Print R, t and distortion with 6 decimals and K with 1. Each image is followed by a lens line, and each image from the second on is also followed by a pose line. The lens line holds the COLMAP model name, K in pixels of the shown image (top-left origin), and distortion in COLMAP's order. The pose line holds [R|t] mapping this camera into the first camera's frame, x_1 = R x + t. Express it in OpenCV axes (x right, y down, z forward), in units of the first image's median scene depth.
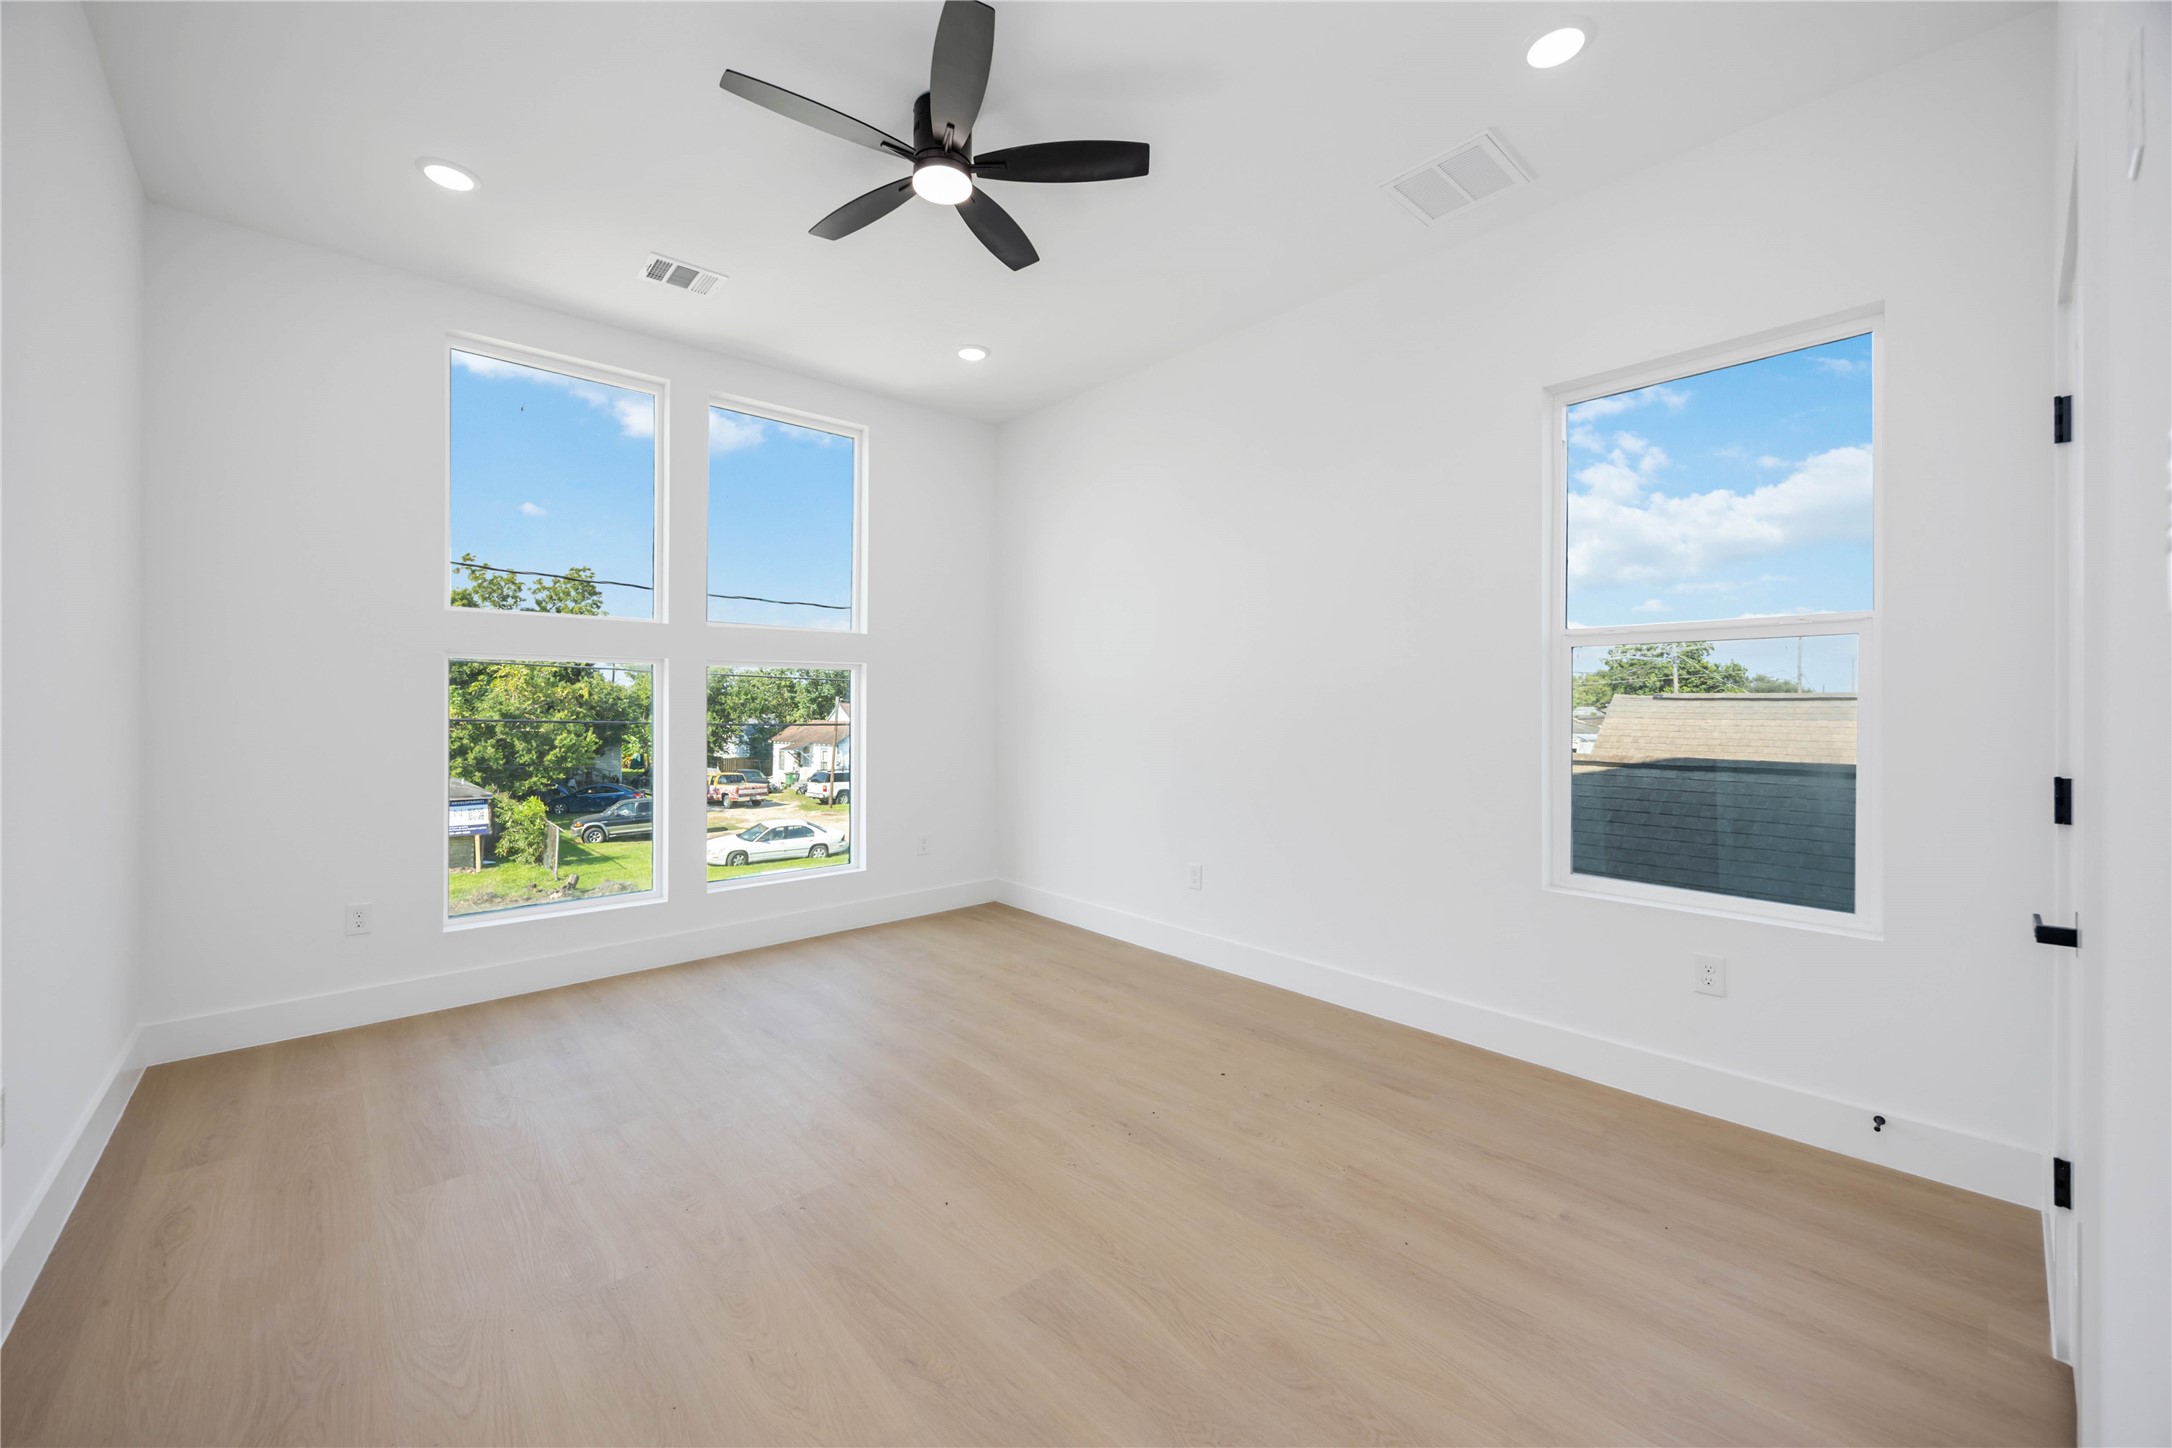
lens RADIAL K [[845.1, 0, 1090.3], [0, 845.1, 715.6], [0, 0, 1]] dist [0.000282, 0.000109]
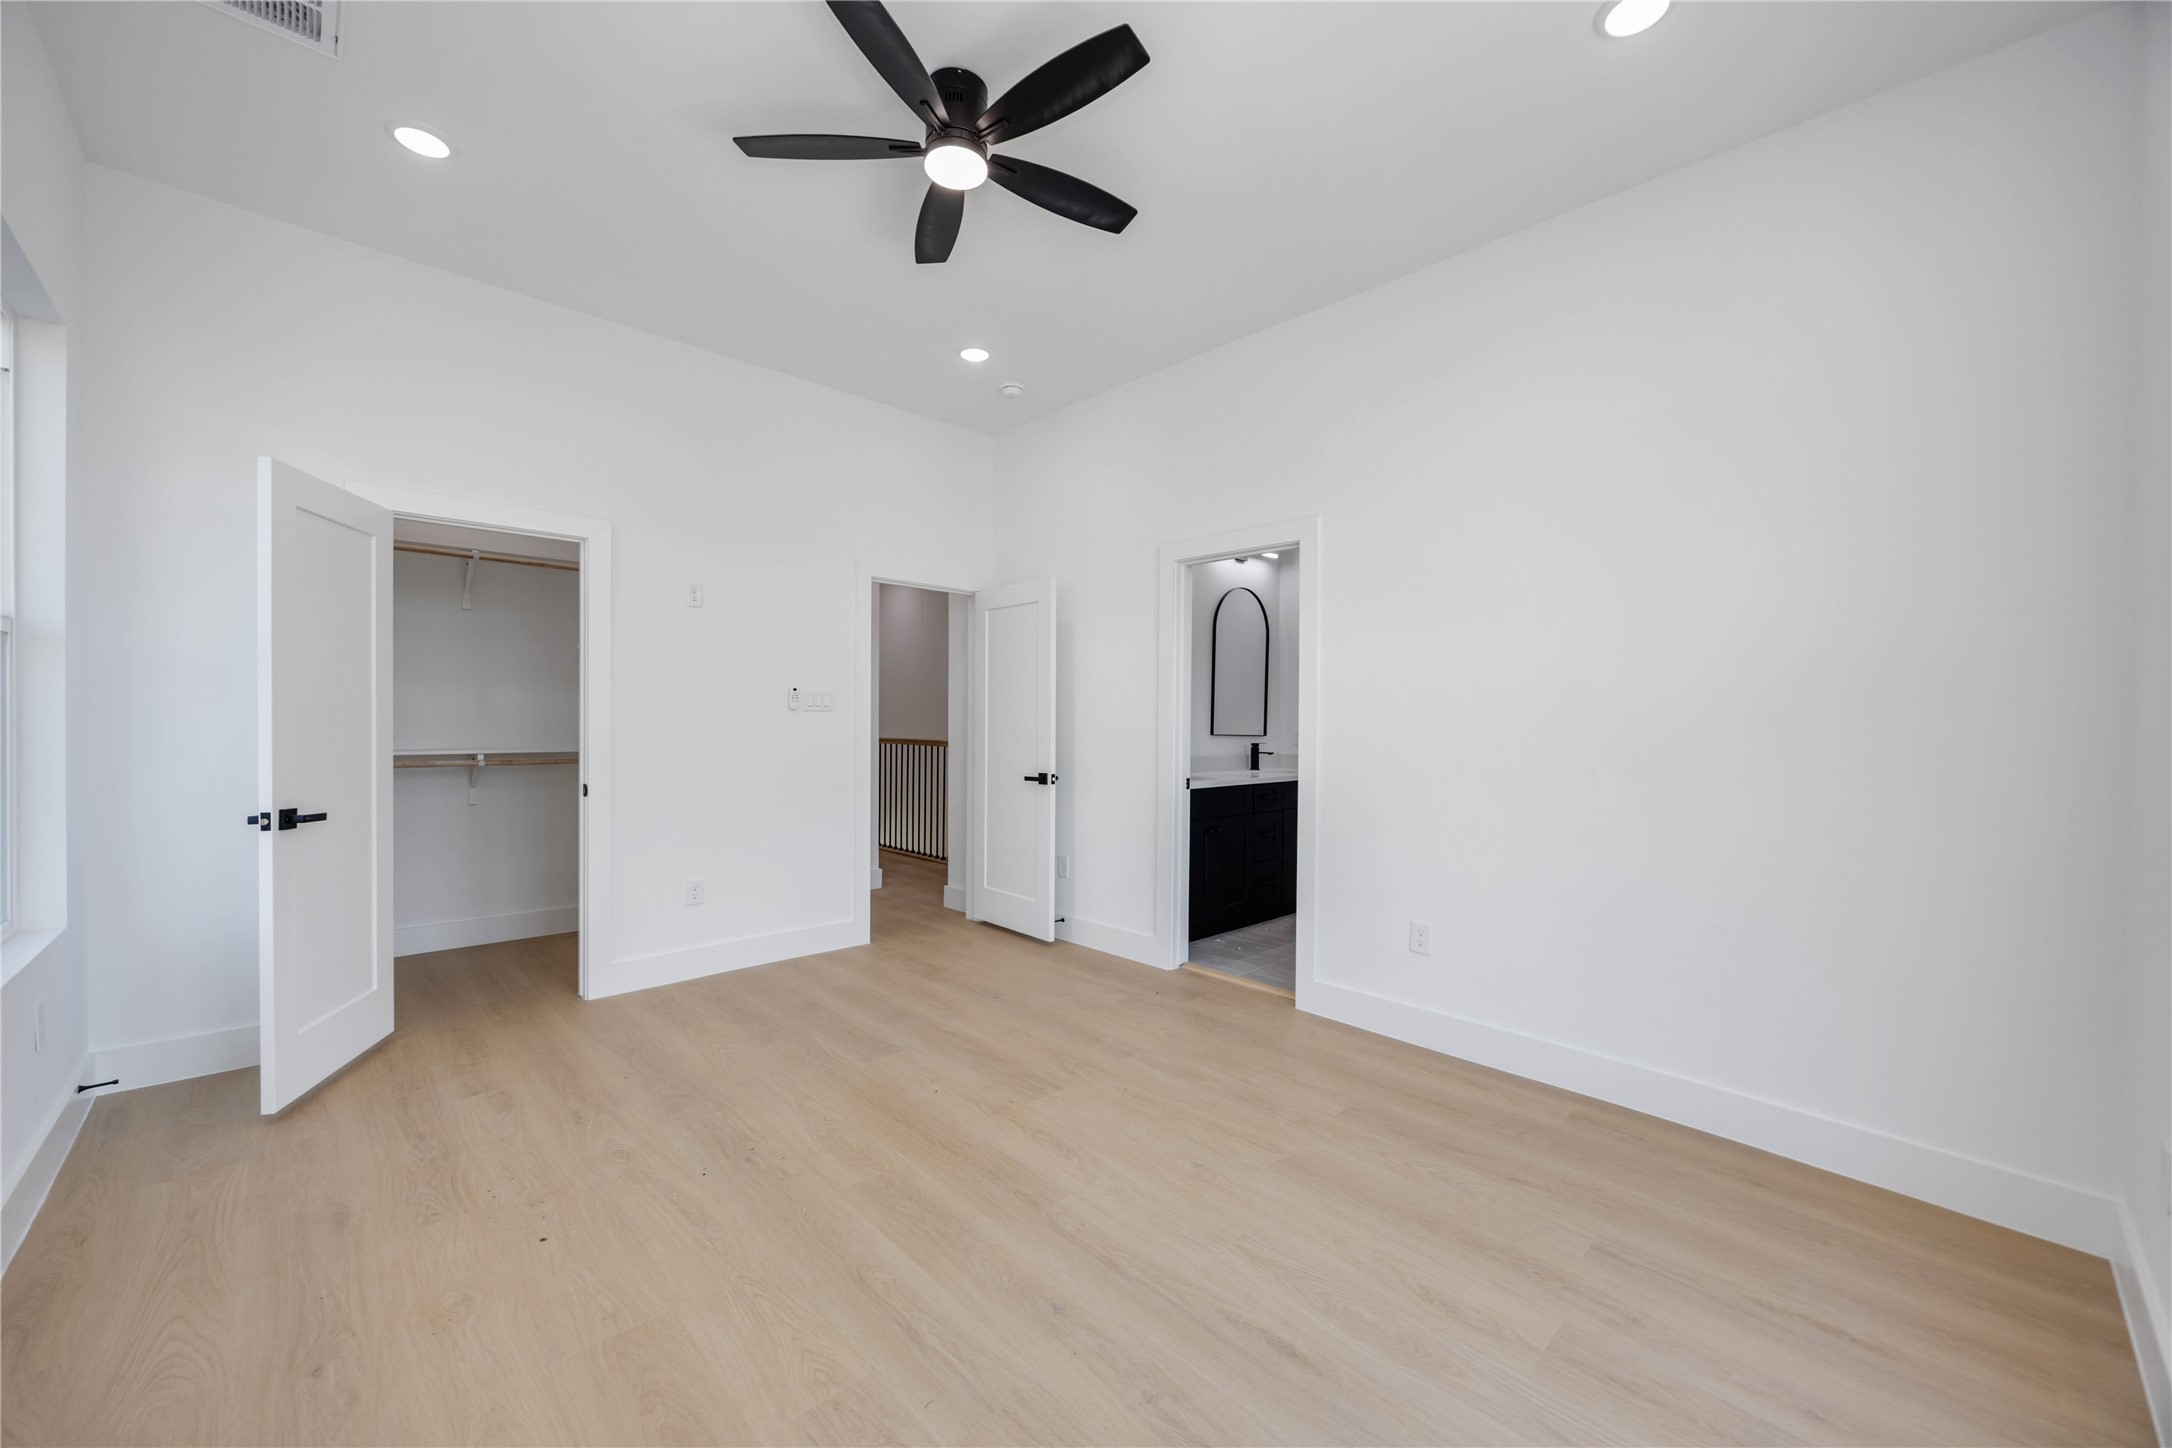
lens RADIAL K [[845.1, 0, 1094.4], [0, 845.1, 727.8], [0, 0, 1]] dist [0.000282, 0.000109]
pose [[-0.999586, -0.011544, -0.026369, -0.303686], [-0.011857, 0.999861, 0.011755, -0.016025], [0.026230, 0.012063, -0.999583, 1.870391]]
